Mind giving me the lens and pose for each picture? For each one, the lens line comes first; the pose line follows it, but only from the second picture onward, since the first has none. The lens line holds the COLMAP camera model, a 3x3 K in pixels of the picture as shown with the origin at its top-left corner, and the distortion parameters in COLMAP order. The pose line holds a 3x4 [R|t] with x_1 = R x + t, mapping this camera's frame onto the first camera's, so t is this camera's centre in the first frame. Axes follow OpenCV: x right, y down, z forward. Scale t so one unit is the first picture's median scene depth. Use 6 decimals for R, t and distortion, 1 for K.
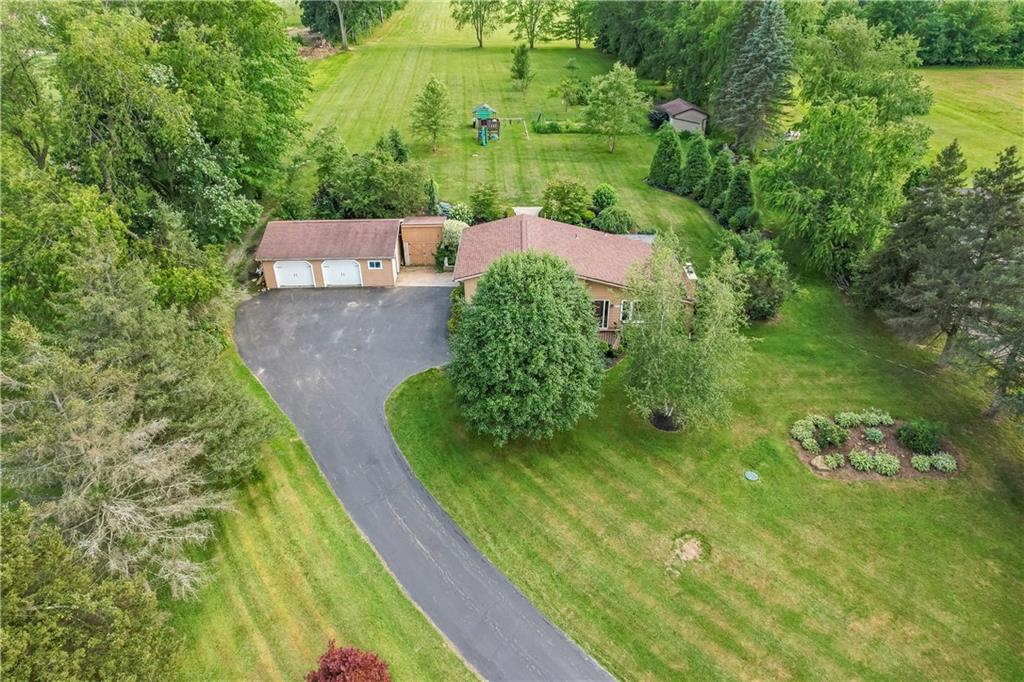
lens RADIAL K [[638.8, 0, 509.3], [0, 638.8, 342.1], [0, 0, 1]] dist [-0.042187, 0.014399]
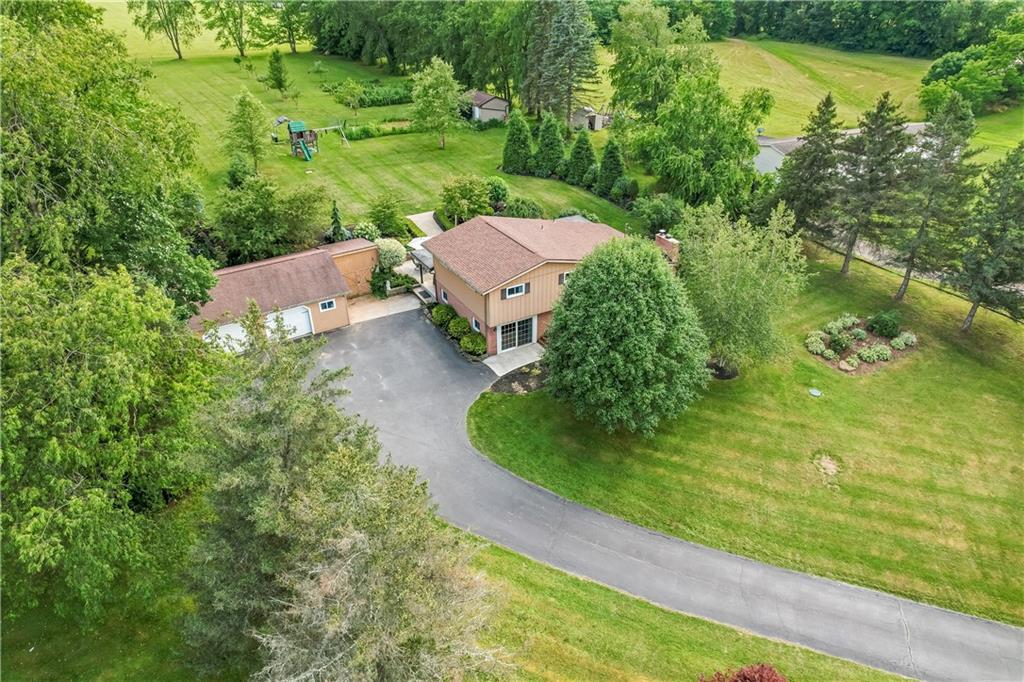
lens RADIAL K [[638.8, 0, 511.8], [0, 638.8, 340.9], [0, 0, 1]] dist [-0.042187, 0.014399]
pose [[0.865326, -0.259214, 0.428974, -0.359489], [0.260000, 0.963867, 0.057960, -0.057713], [-0.428498, 0.061379, 0.901455, 0.117323]]
